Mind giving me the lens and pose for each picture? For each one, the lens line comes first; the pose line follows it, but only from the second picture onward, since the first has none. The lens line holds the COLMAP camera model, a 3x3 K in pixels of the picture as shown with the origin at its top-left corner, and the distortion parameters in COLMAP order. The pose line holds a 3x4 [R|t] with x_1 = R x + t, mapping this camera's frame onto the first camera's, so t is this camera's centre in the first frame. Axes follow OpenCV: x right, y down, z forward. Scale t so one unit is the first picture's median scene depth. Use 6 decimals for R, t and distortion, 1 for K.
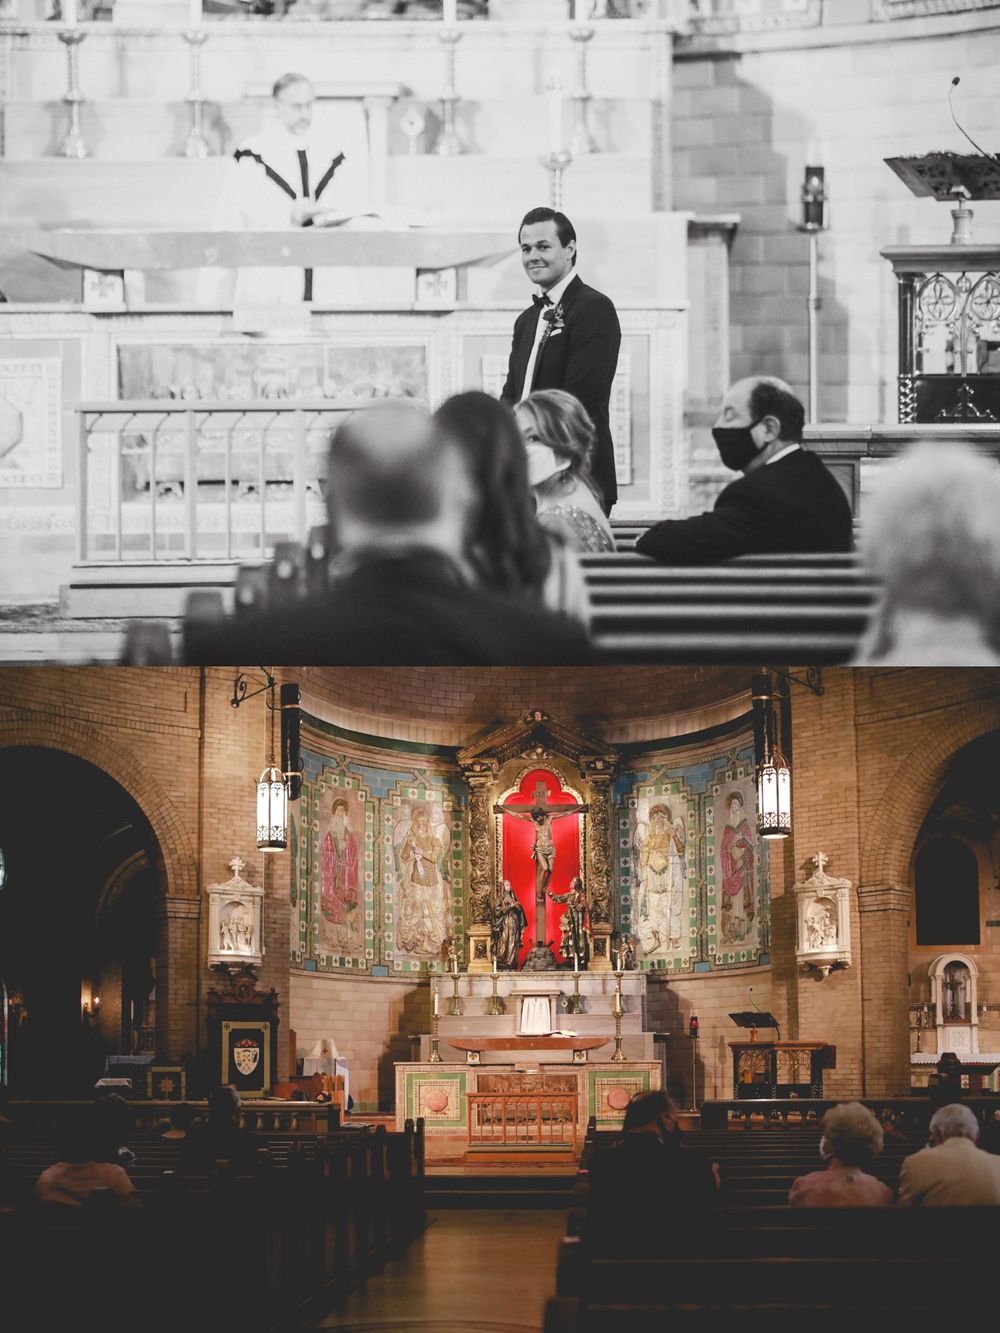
lens RADIAL K [[5721.3, 0, 511.3], [0, 5721.3, 658.7], [0, 0, 1]] dist [-1.315322, 0.000000]
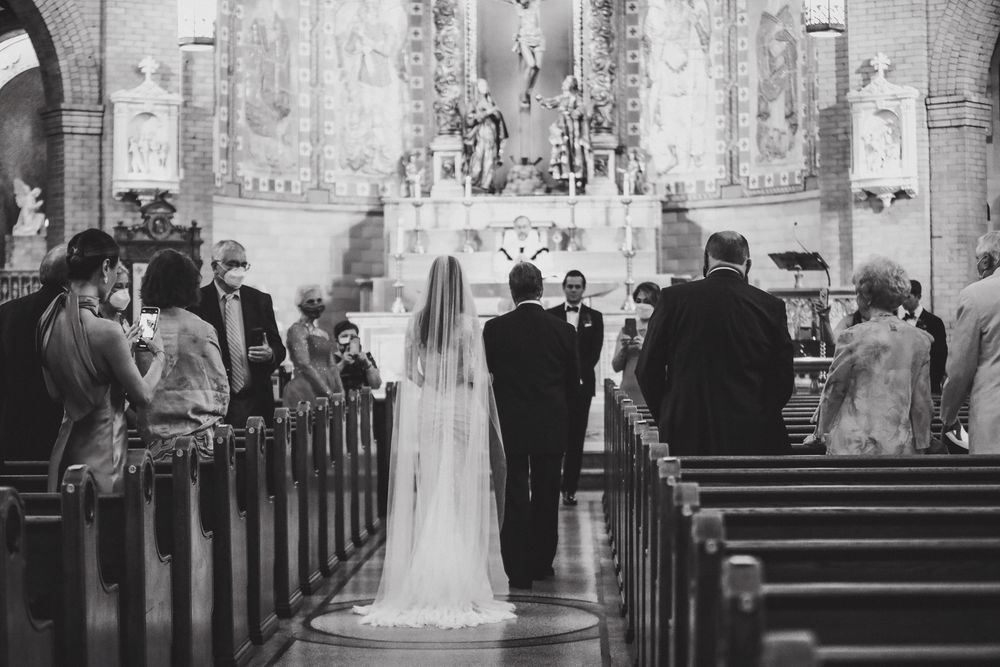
lens RADIAL K [[2259.8, 0, 506.0], [0, 2259.8, 337.2], [0, 0, 1]] dist [0.043930, 0.000000]
pose [[0.997373, -0.000547, -0.072429, 0.024955], [0.006794, 0.996269, 0.086039, 0.047151], [0.072112, -0.086305, 0.993656, 0.684851]]
